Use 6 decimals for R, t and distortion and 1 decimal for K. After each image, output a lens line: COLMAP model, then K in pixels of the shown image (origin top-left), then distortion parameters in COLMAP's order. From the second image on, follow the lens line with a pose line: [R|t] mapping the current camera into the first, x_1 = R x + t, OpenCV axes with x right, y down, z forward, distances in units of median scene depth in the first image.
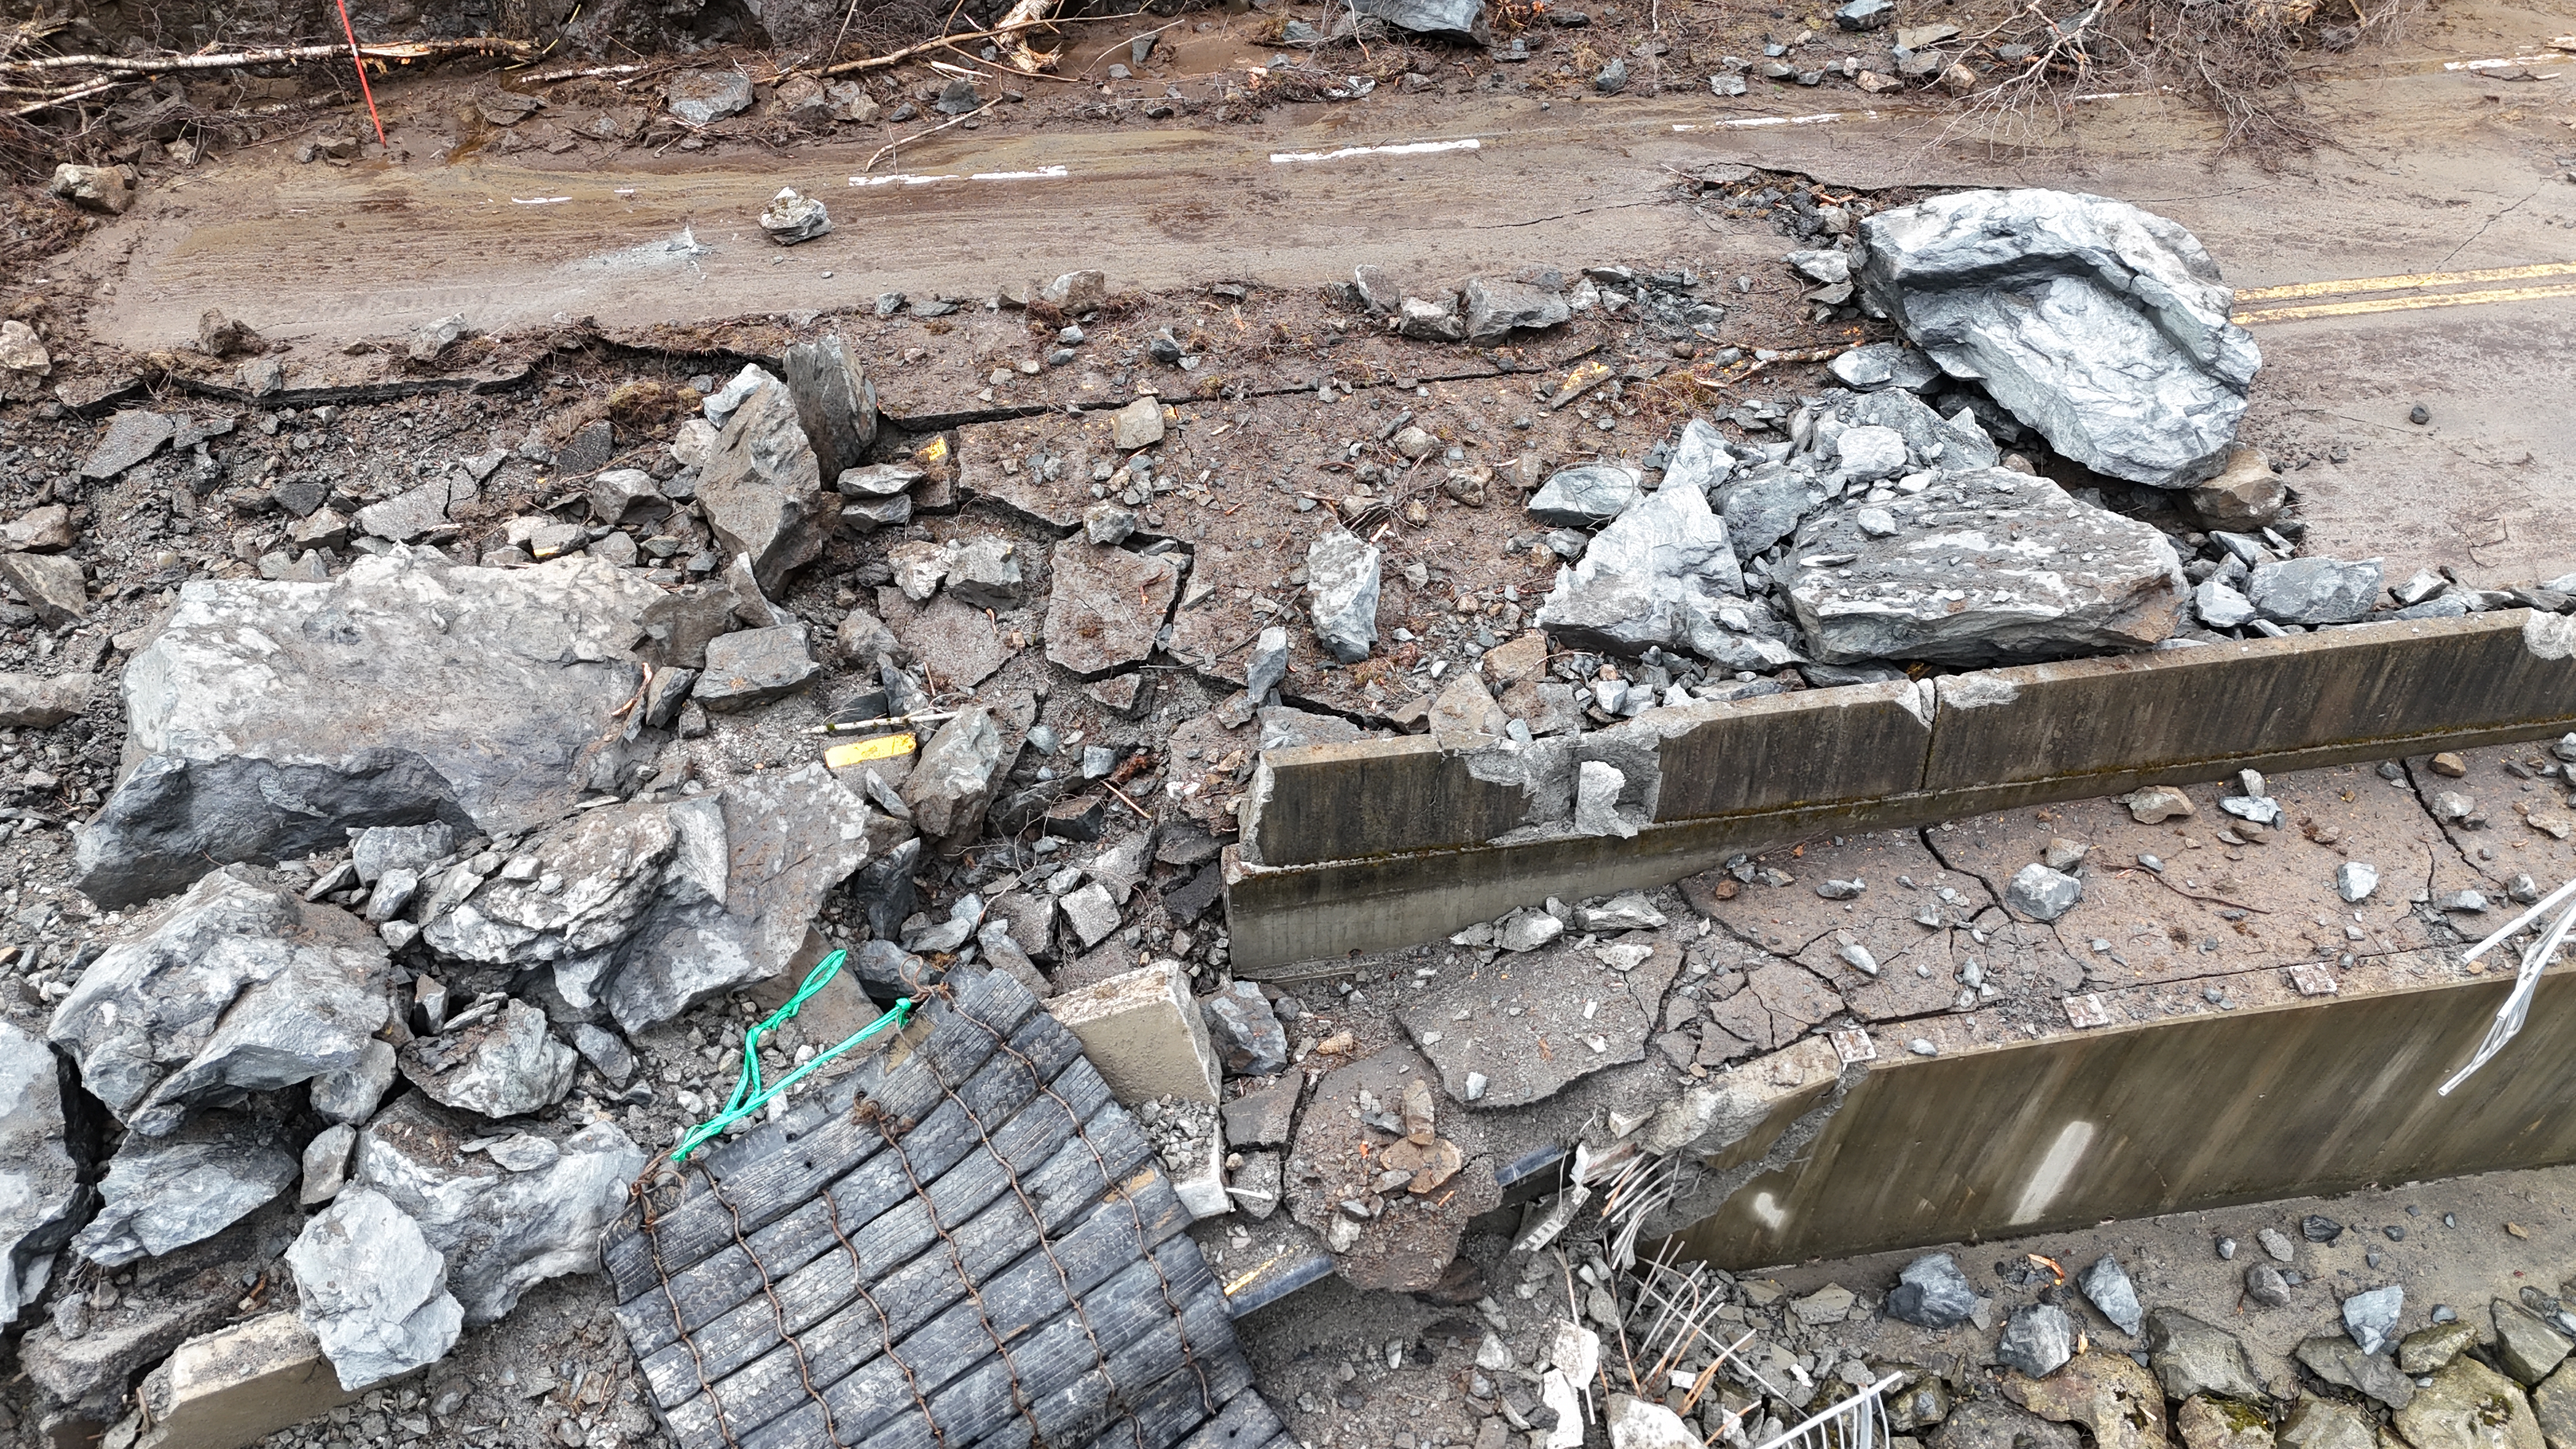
lens RADIAL K [[1917.5, 0, 1277.9], [0, 1917.5, 735.2], [0, 0, 1]] dist [0.054415, -0.006793]
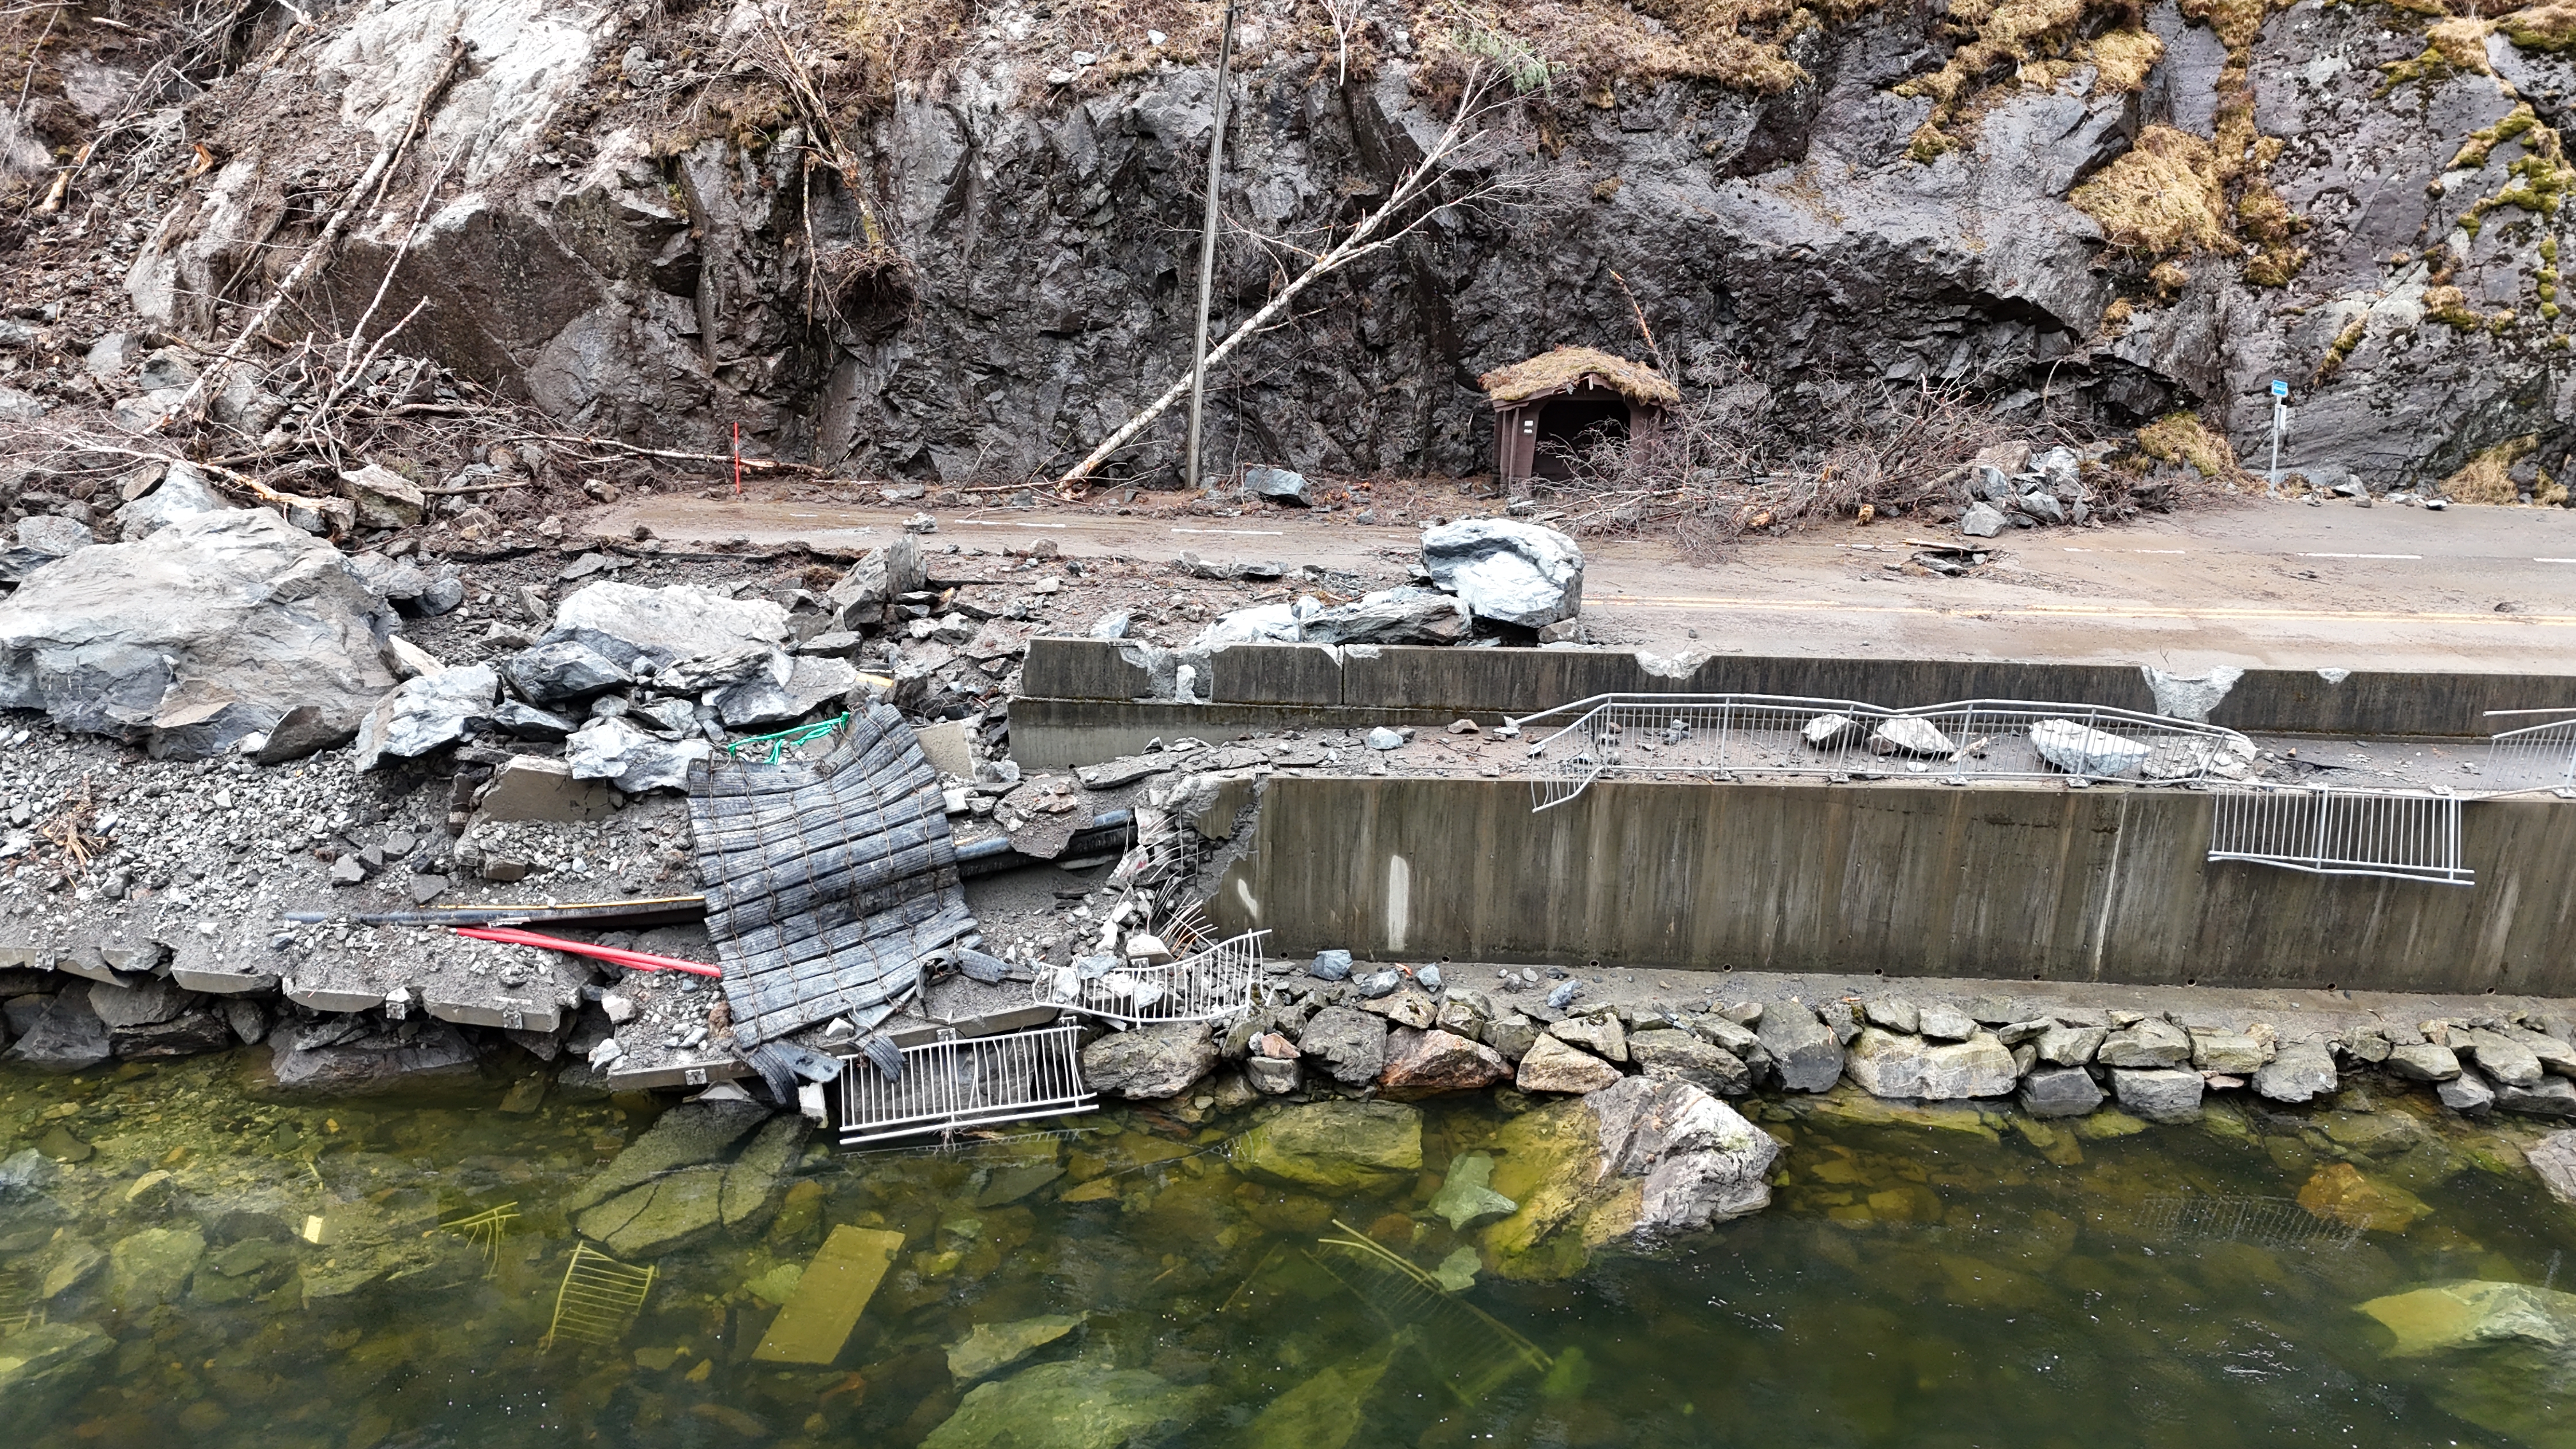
lens RADIAL K [[1917.5, 0, 1277.9], [0, 1917.5, 735.2], [0, 0, 1]] dist [0.054415, -0.006793]
pose [[0.982420, 0.084327, -0.166551, 0.555592], [-0.147944, 0.895803, -0.419106, 0.848923], [0.113855, 0.436378, 0.892531, -0.757287]]
